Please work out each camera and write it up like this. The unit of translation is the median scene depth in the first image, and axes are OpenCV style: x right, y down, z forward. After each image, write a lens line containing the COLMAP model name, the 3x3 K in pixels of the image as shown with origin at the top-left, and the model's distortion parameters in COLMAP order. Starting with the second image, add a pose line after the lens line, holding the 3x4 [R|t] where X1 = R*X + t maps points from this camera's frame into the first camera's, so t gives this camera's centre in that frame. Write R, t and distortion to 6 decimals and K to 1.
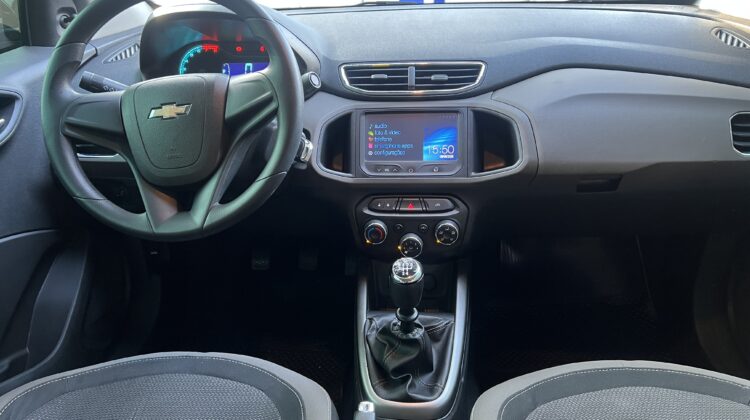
lens RADIAL K [[568.1, 0, 375.0], [0, 568.1, 210.0], [0, 0, 1]] dist [0.007055, -0.001630]
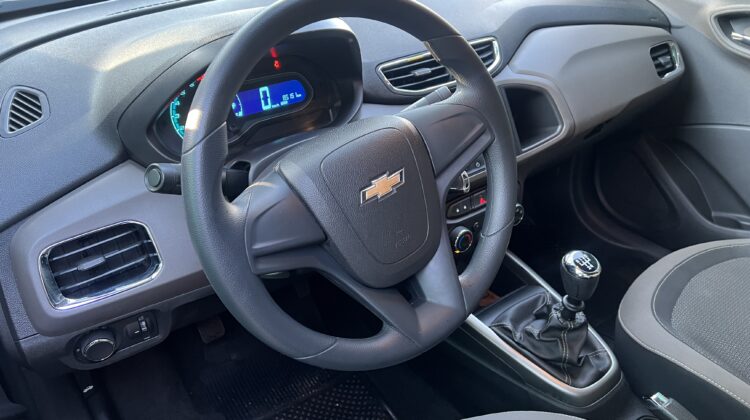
lens RADIAL K [[568.1, 0, 375.0], [0, 568.1, 210.0], [0, 0, 1]] dist [0.007055, -0.001630]
pose [[0.745838, -0.334021, 0.576329, -0.628583], [0.269174, 0.942536, 0.197920, -0.229532], [-0.609320, 0.007517, 0.792889, 0.354518]]
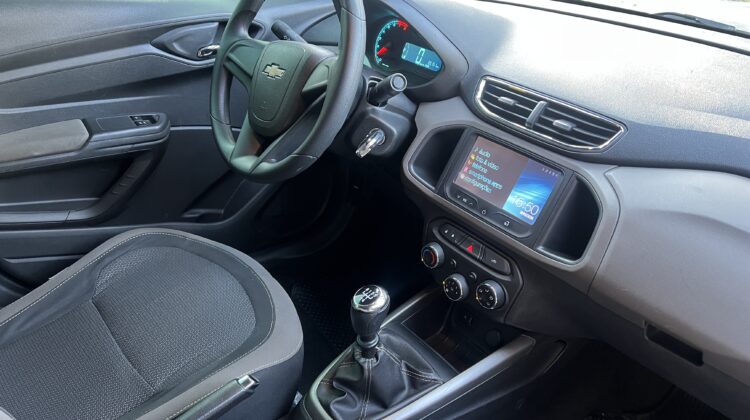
lens RADIAL K [[568.1, 0, 375.0], [0, 568.1, 210.0], [0, 0, 1]] dist [0.007055, -0.001630]
pose [[0.674479, 0.426090, -0.602931, 0.475371], [-0.379795, 0.900555, 0.211557, -0.193054], [0.633115, 0.086299, 0.769232, 0.213407]]
